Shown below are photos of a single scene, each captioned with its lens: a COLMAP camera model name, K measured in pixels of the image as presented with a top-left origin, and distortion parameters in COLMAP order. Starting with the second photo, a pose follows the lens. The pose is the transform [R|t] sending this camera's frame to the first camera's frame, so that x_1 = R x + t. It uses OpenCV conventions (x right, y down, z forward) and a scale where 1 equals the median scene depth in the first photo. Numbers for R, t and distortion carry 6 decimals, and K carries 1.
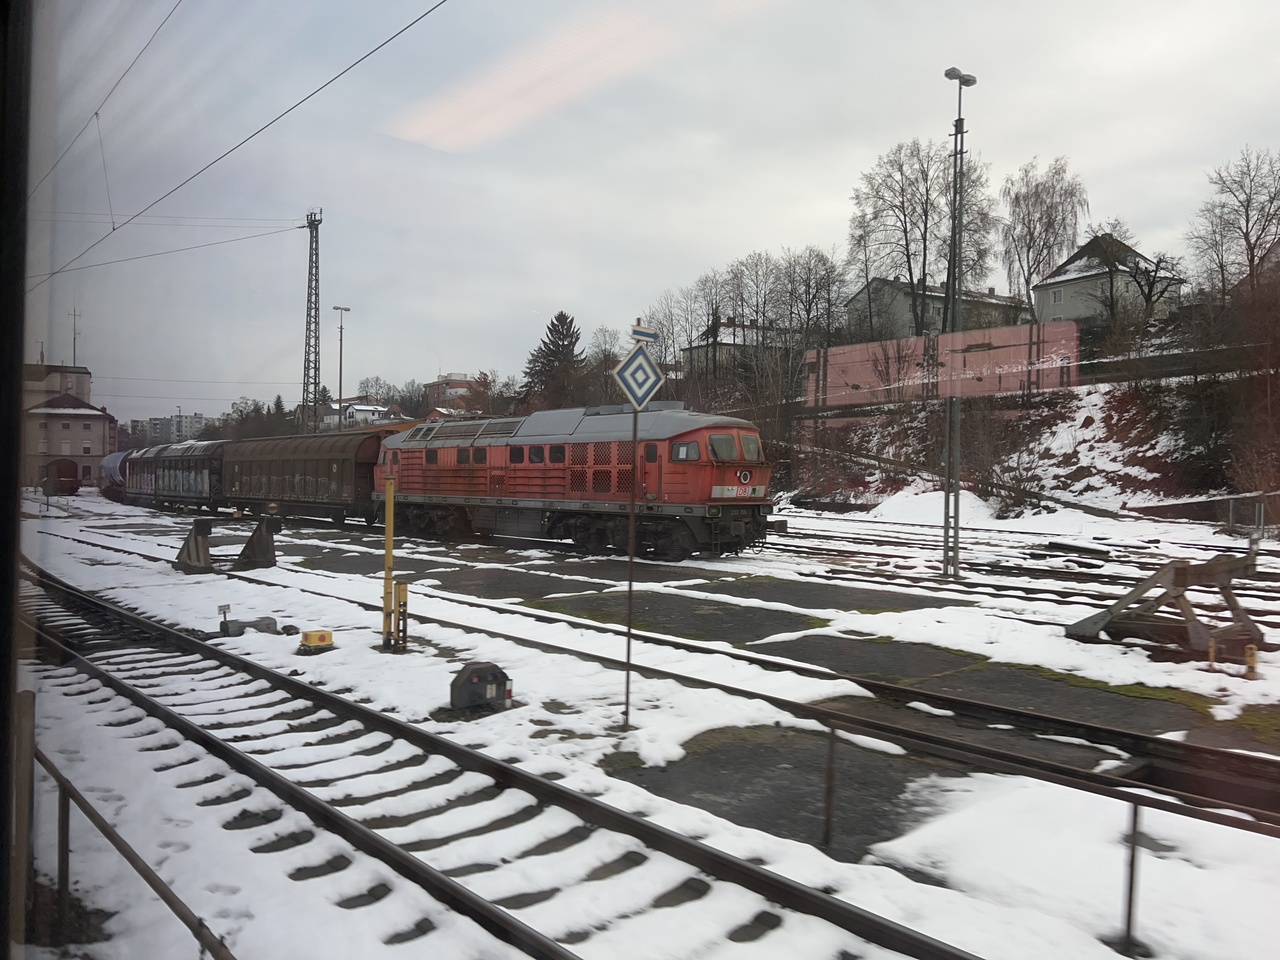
lens RADIAL K [[967.3, 0, 642.6], [0, 967.3, 481.3], [0, 0, 1]] dist [0.075542, -0.091235]
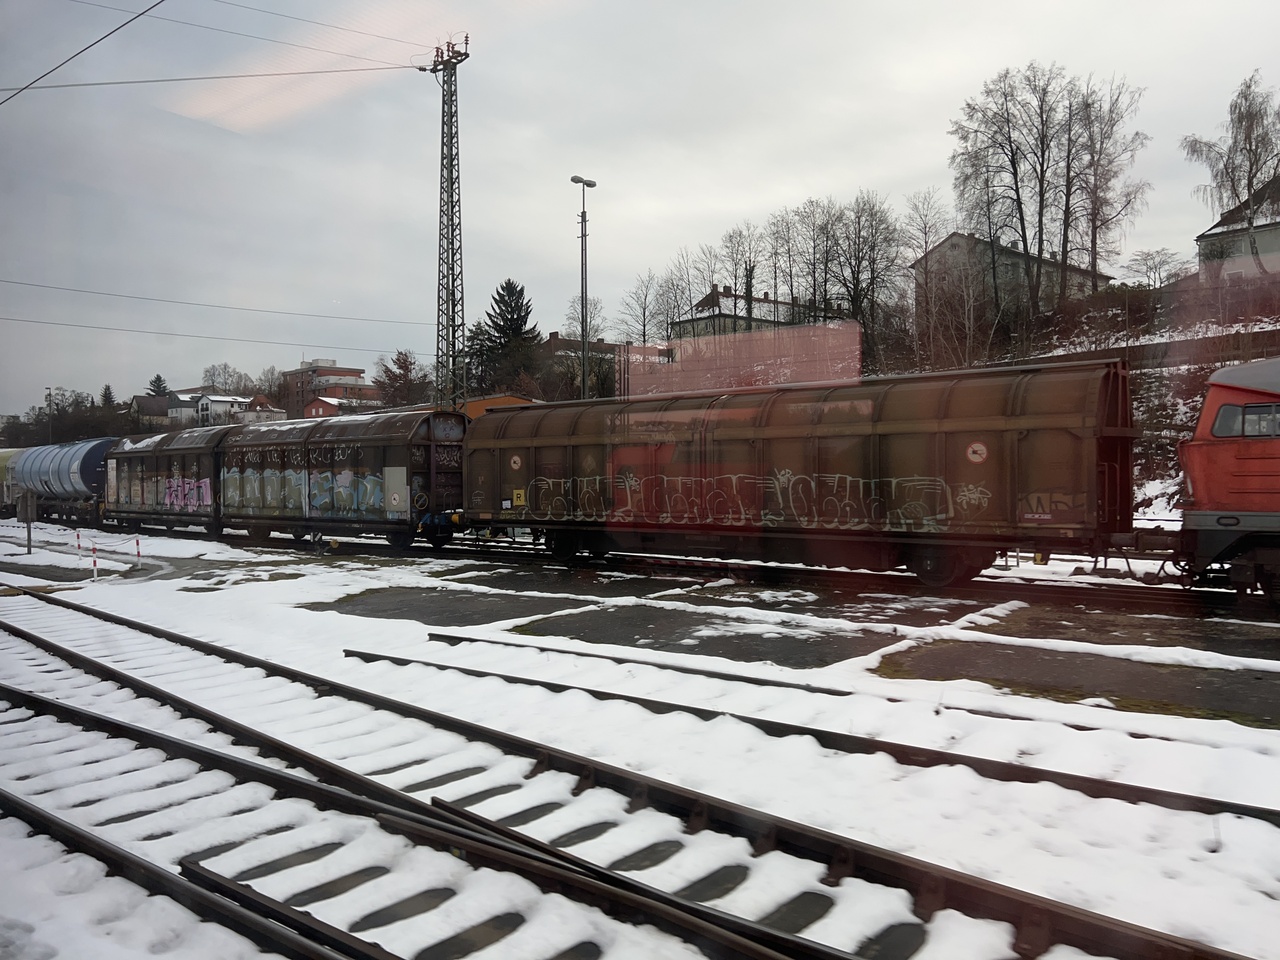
lens RADIAL K [[965.4, 0, 633.4], [0, 965.4, 472.9], [0, 0, 1]] dist [0.071989, -0.087533]
pose [[0.983787, -0.017565, 0.178480, -0.393680], [0.018443, 0.999825, -0.003266, -0.004515], [-0.178391, 0.006505, 0.983938, 0.448408]]
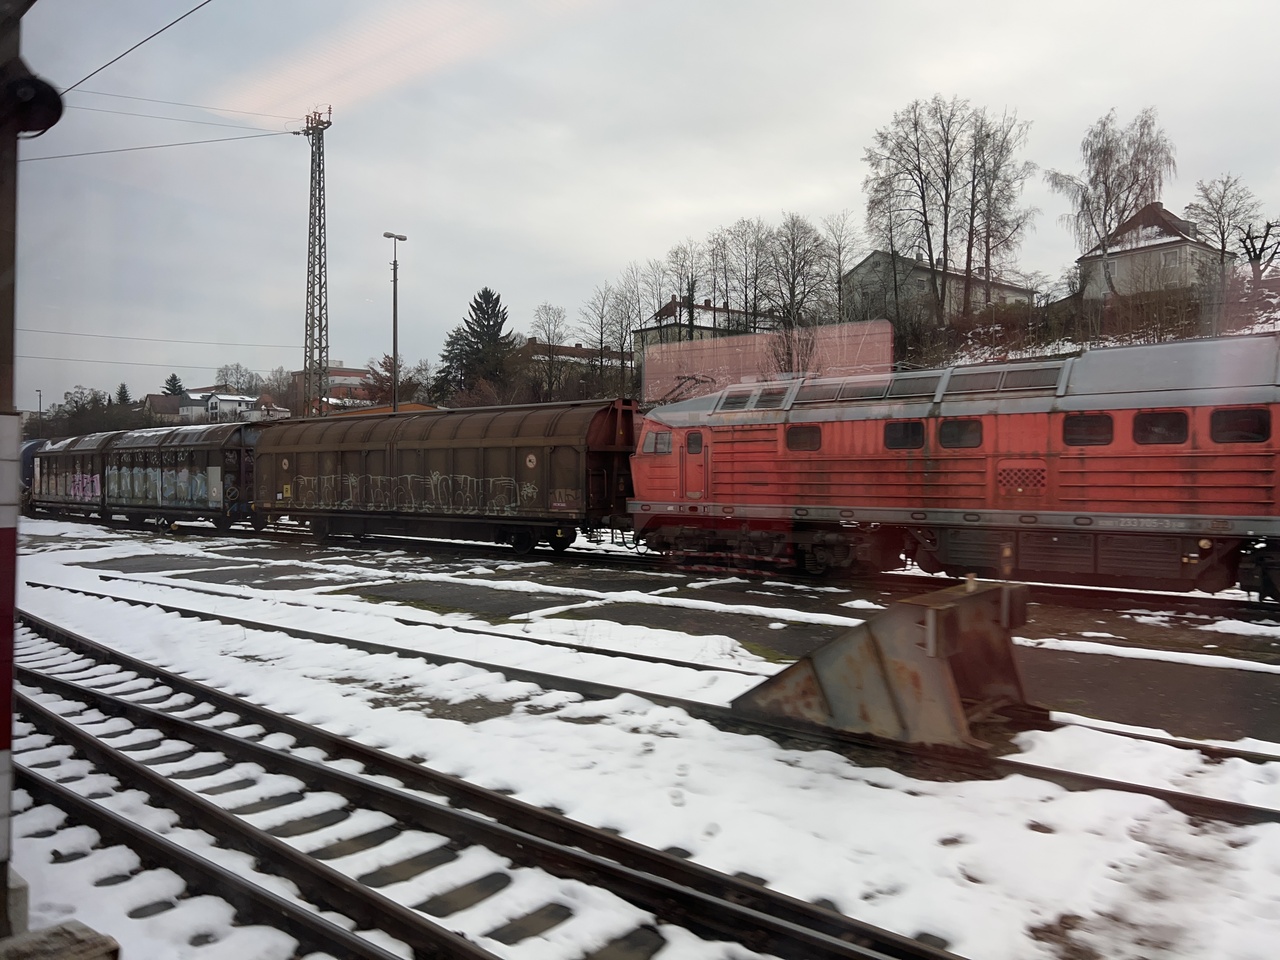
lens RADIAL K [[965.2, 0, 642.9], [0, 965.2, 476.7], [0, 0, 1]] dist [0.067253, -0.078609]
pose [[0.987463, -0.010550, 0.157501, -0.250503], [0.010469, 0.999944, 0.001344, -0.002744], [-0.157506, 0.000322, 0.987518, 0.285826]]
